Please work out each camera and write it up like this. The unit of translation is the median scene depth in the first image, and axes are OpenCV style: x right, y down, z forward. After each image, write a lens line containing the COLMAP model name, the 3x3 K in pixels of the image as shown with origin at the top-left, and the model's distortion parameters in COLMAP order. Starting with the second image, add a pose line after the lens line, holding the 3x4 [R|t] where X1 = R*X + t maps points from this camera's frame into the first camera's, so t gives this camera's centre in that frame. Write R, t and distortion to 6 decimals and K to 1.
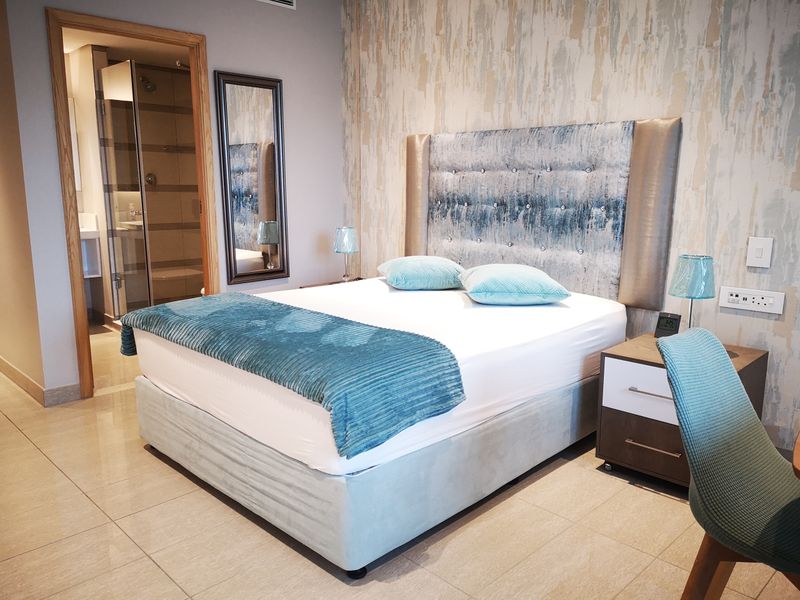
lens RADIAL K [[630.8, 0, 400.0], [0, 630.8, 300.0], [0, 0, 1]] dist [0.001088, -0.003547]
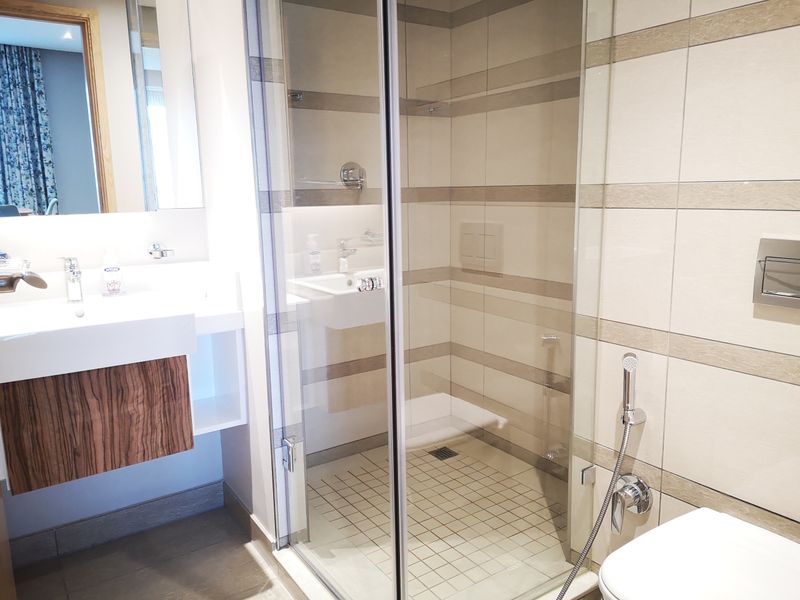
lens RADIAL K [[625.7, 0, 400.0], [0, 625.7, 300.0], [0, 0, 1]] dist [0.058445, -0.007411]
pose [[0.975433, 0.009557, -0.220090, -0.255672], [-0.015822, 0.999518, -0.026719, -0.091700], [0.219729, 0.029545, 0.975113, 0.551069]]
